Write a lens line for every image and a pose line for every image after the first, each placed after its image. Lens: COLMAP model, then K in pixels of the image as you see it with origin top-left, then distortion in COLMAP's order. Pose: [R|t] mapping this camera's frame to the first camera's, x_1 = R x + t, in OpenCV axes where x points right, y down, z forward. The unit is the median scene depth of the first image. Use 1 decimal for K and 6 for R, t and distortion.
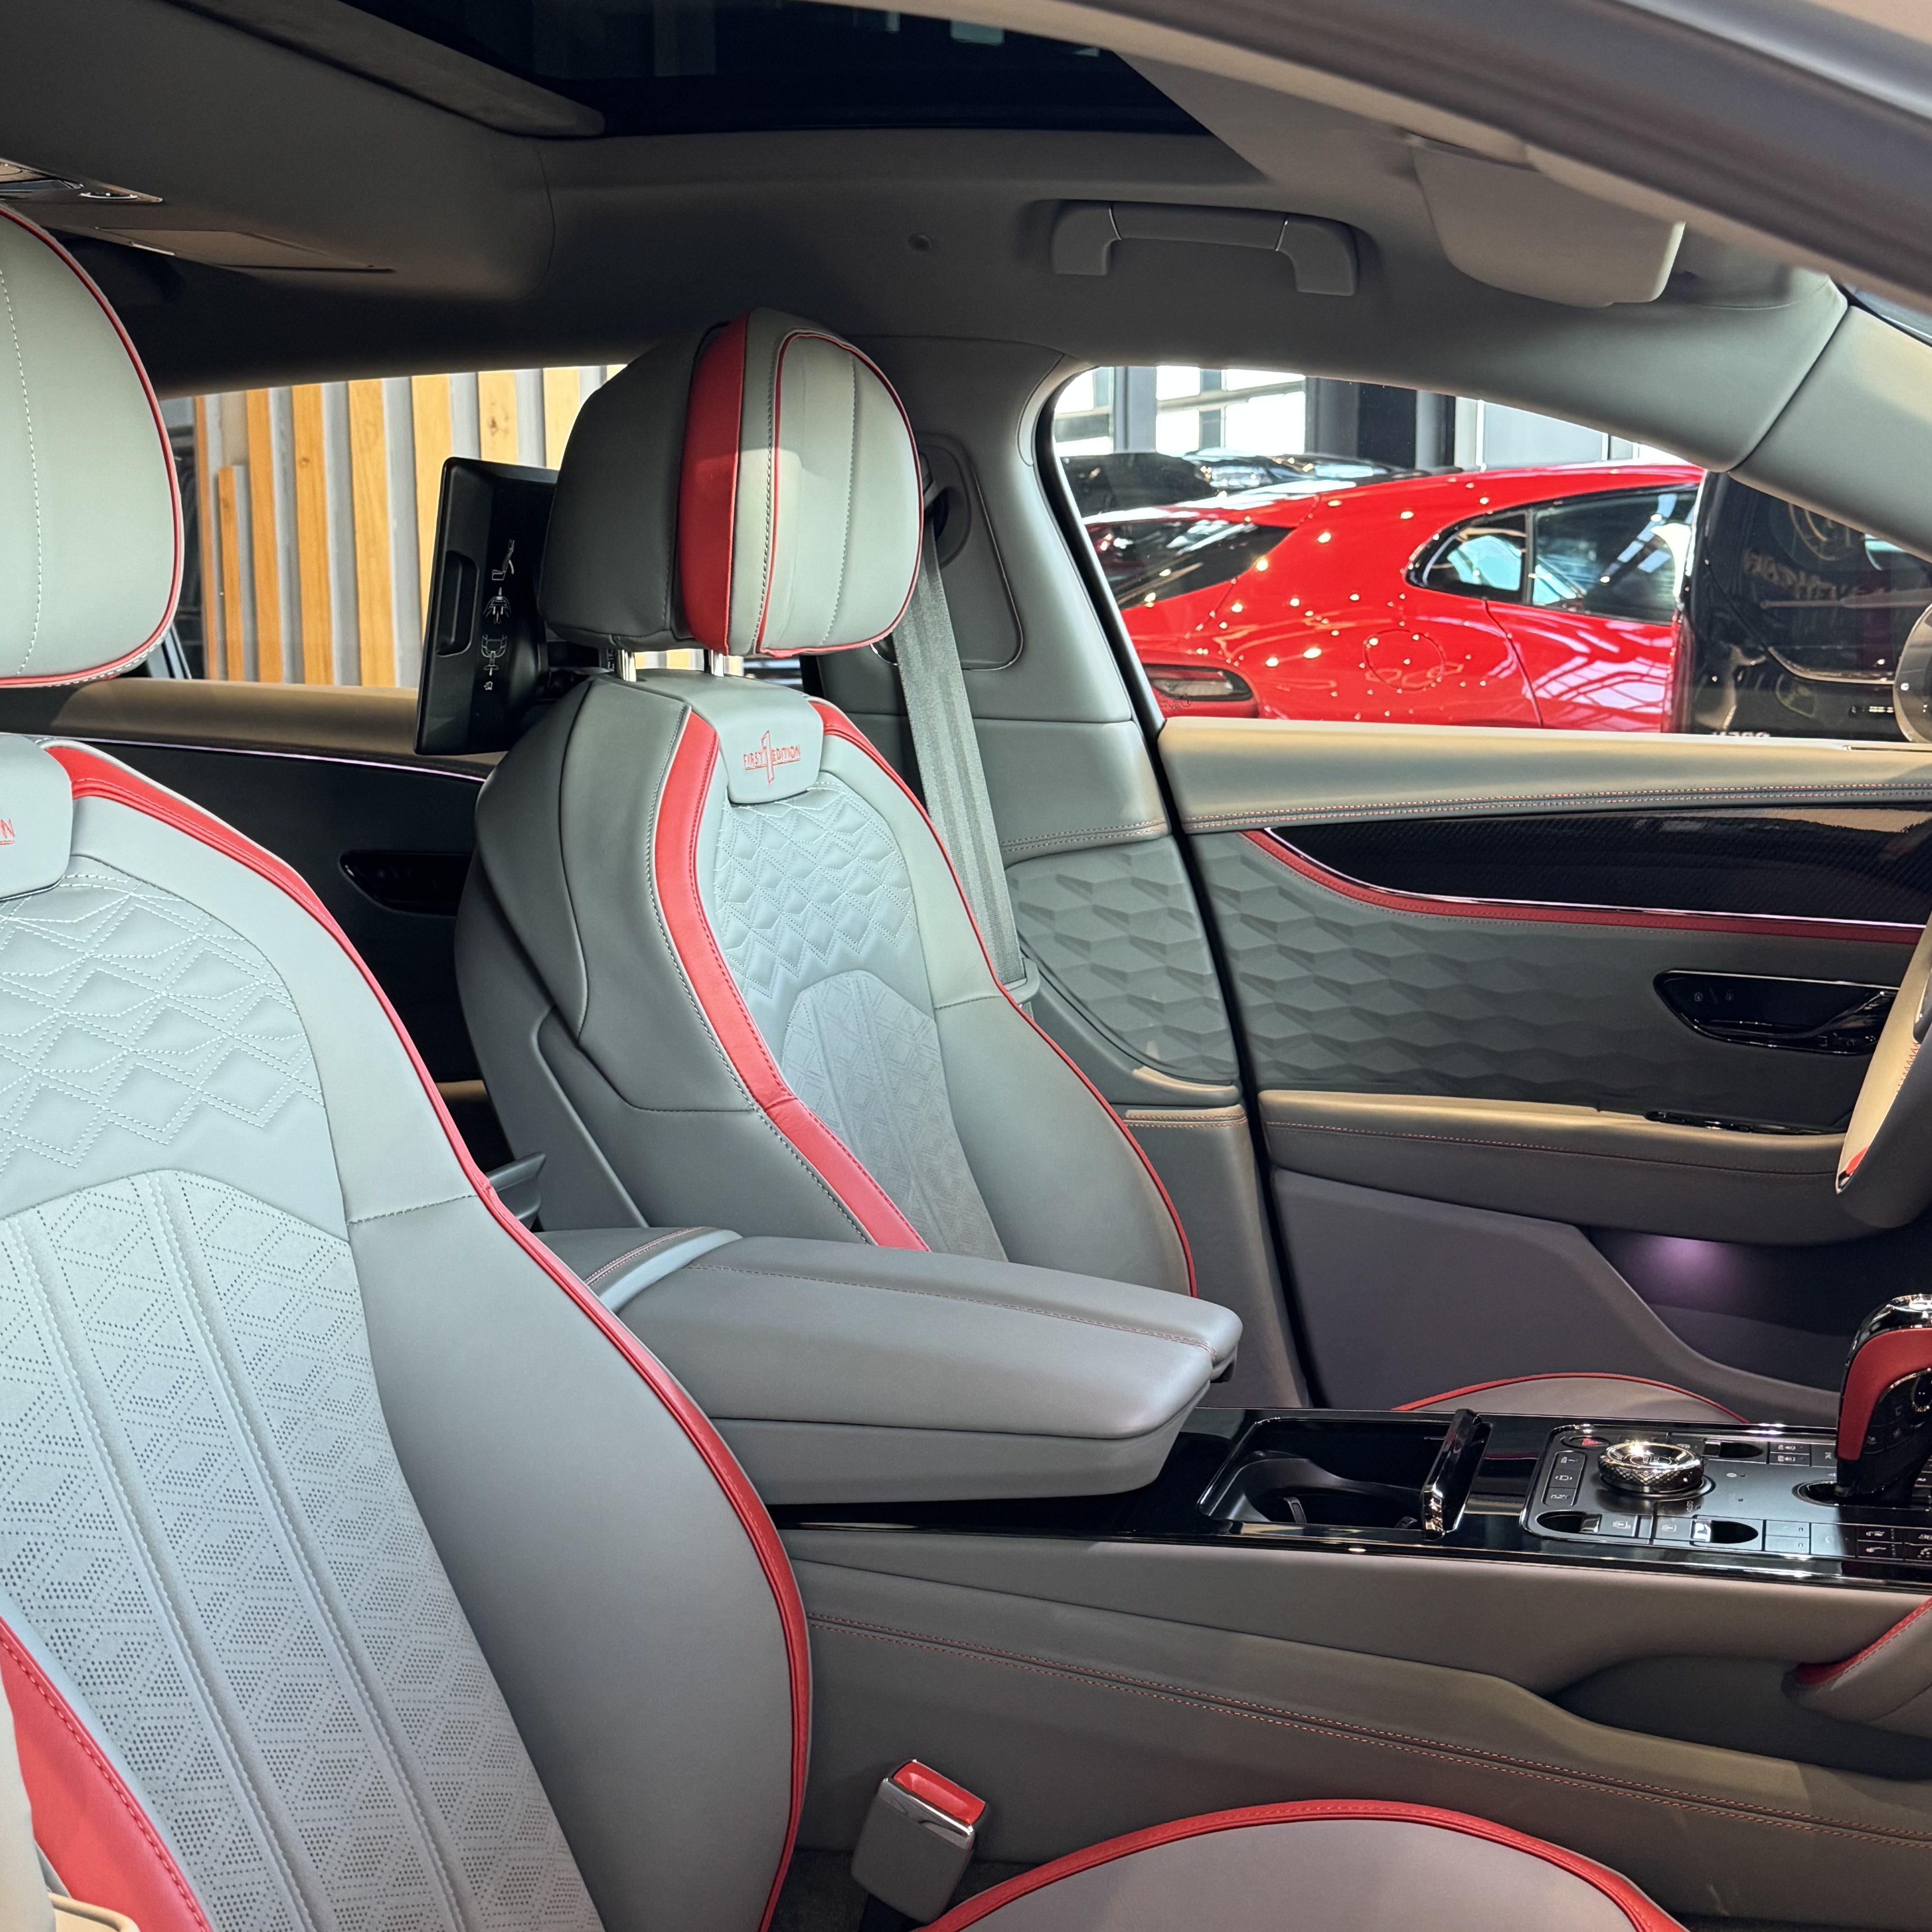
lens RADIAL K [[2724.1, 0, 972.1], [0, 2724.1, 973.0], [0, 0, 1]] dist [0.091044, -0.070950]
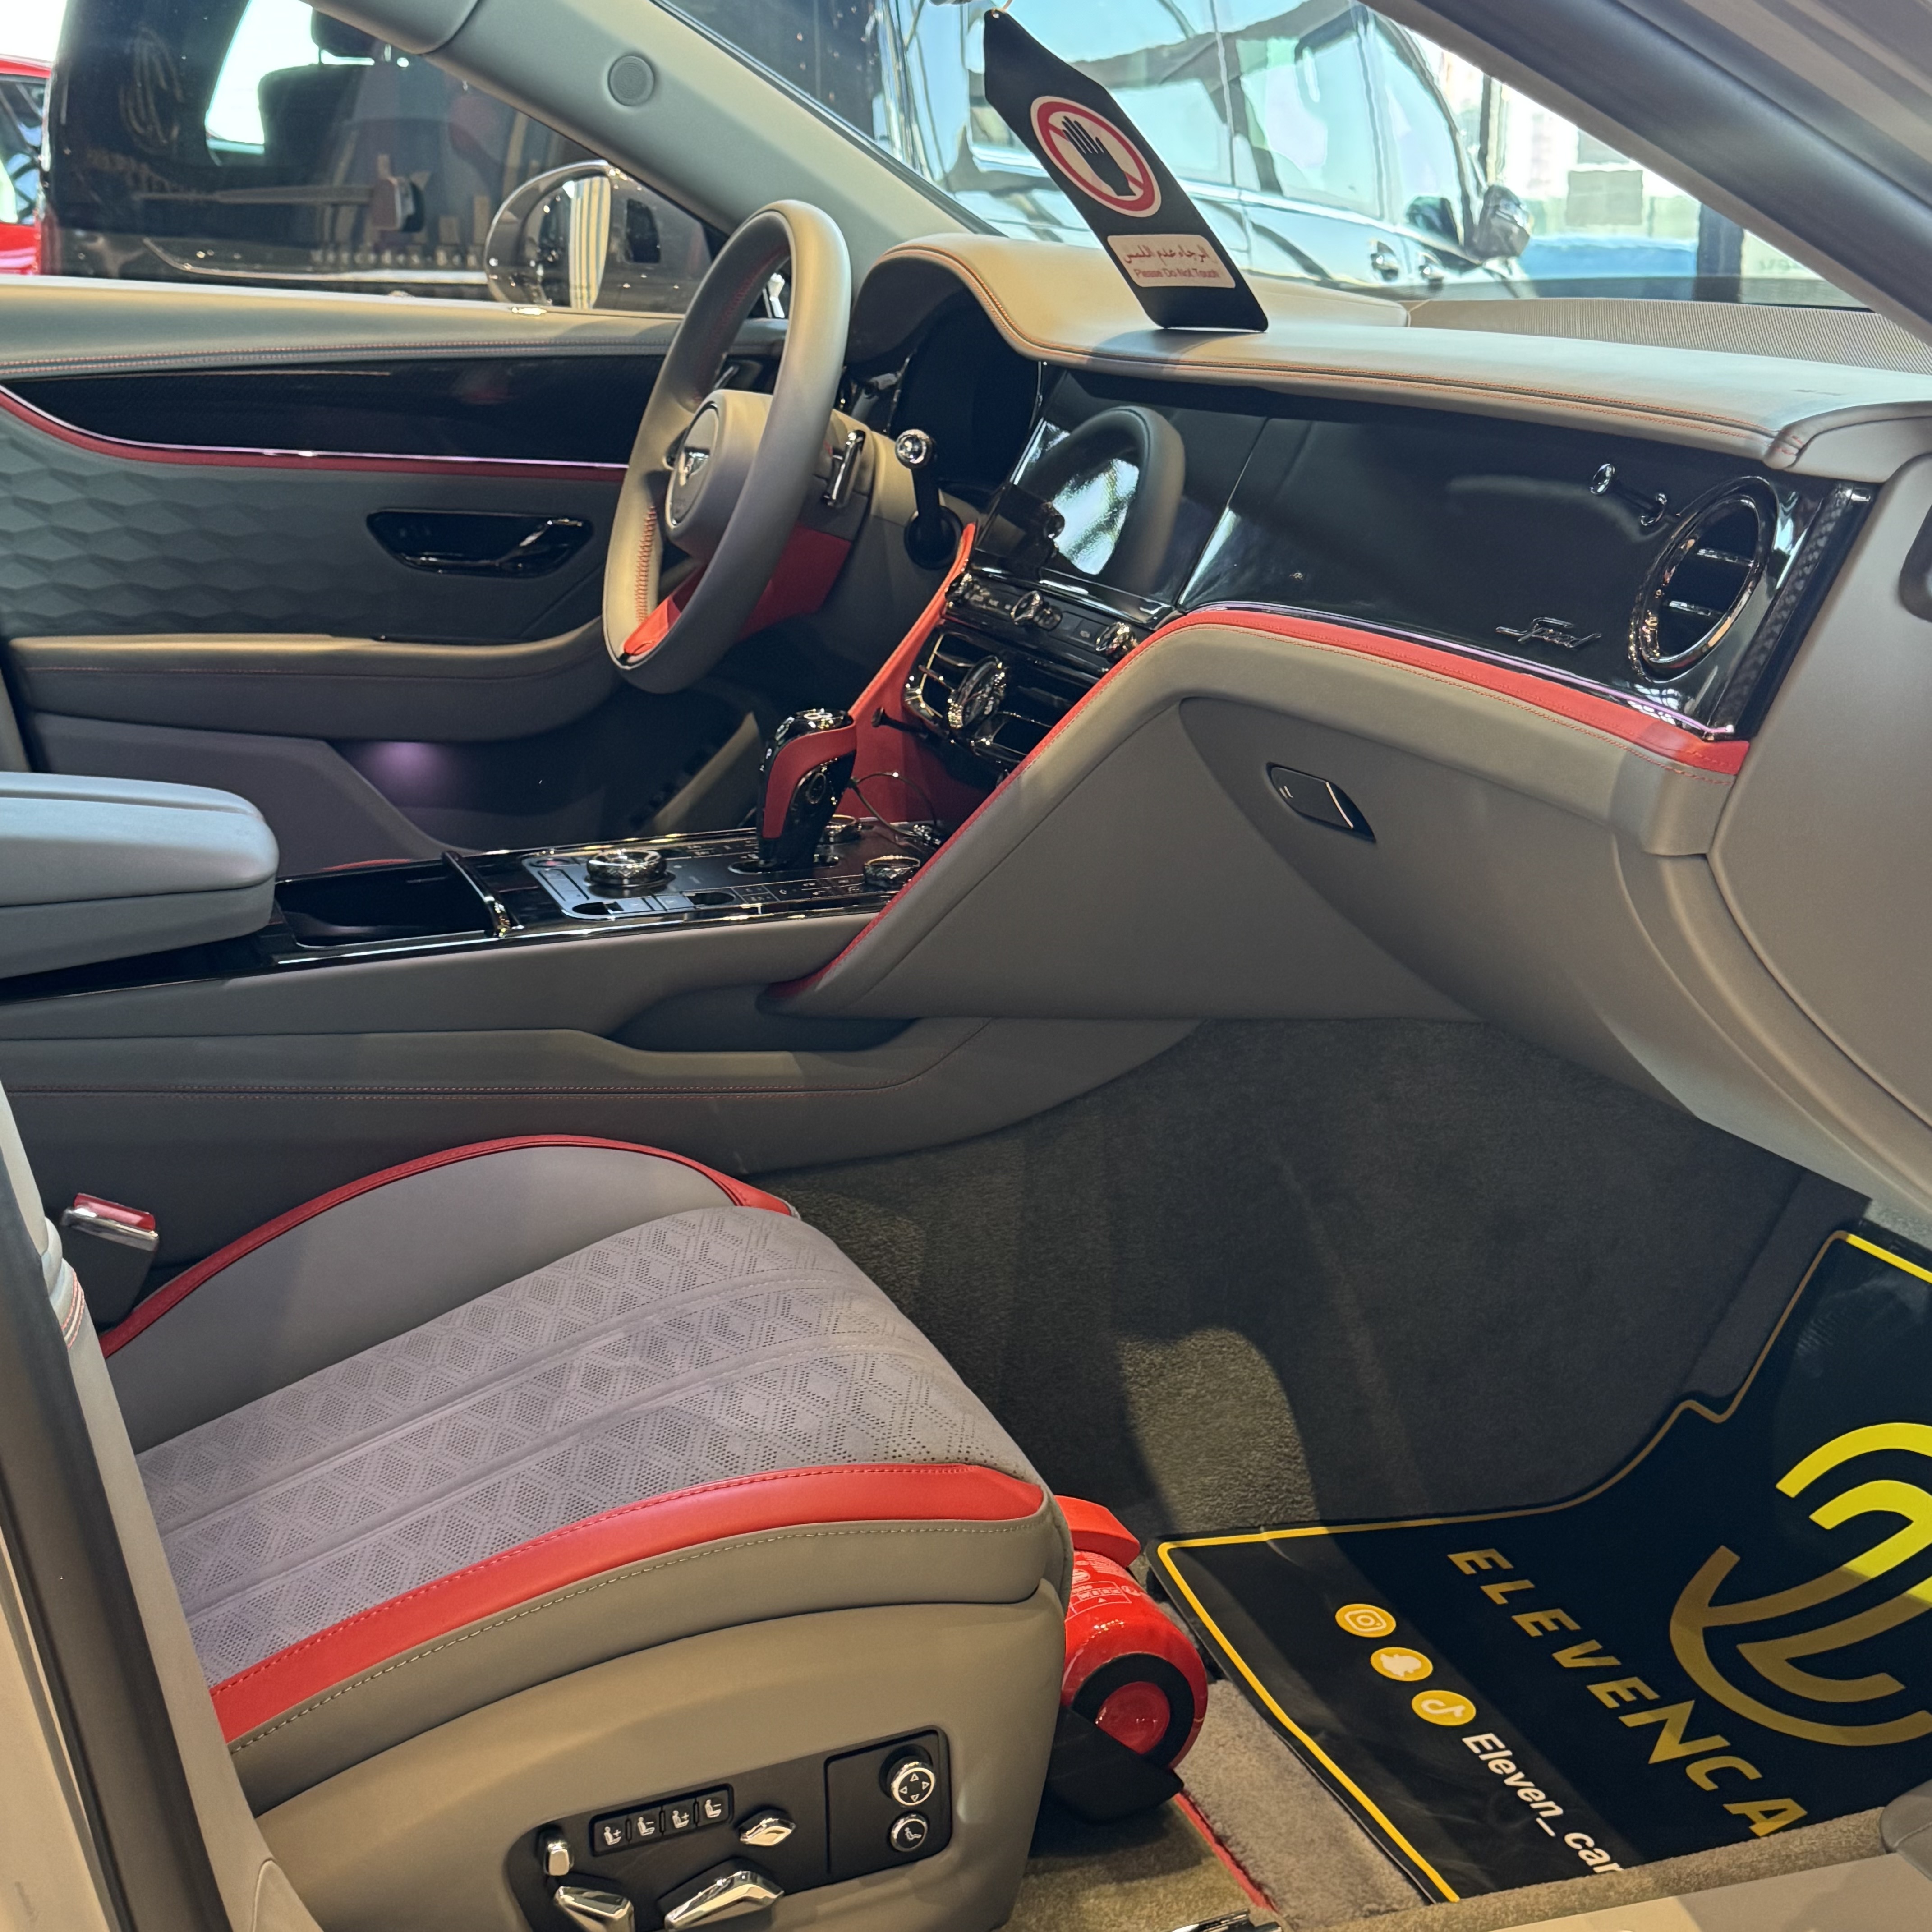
lens RADIAL K [[2724.1, 0, 972.1], [0, 2724.1, 973.0], [0, 0, 1]] dist [0.091044, -0.070950]
pose [[0.803214, -0.132784, 0.580703, -0.230892], [0.051446, 0.986660, 0.154451, 0.025640], [-0.593465, -0.094182, 0.799330, -0.071225]]
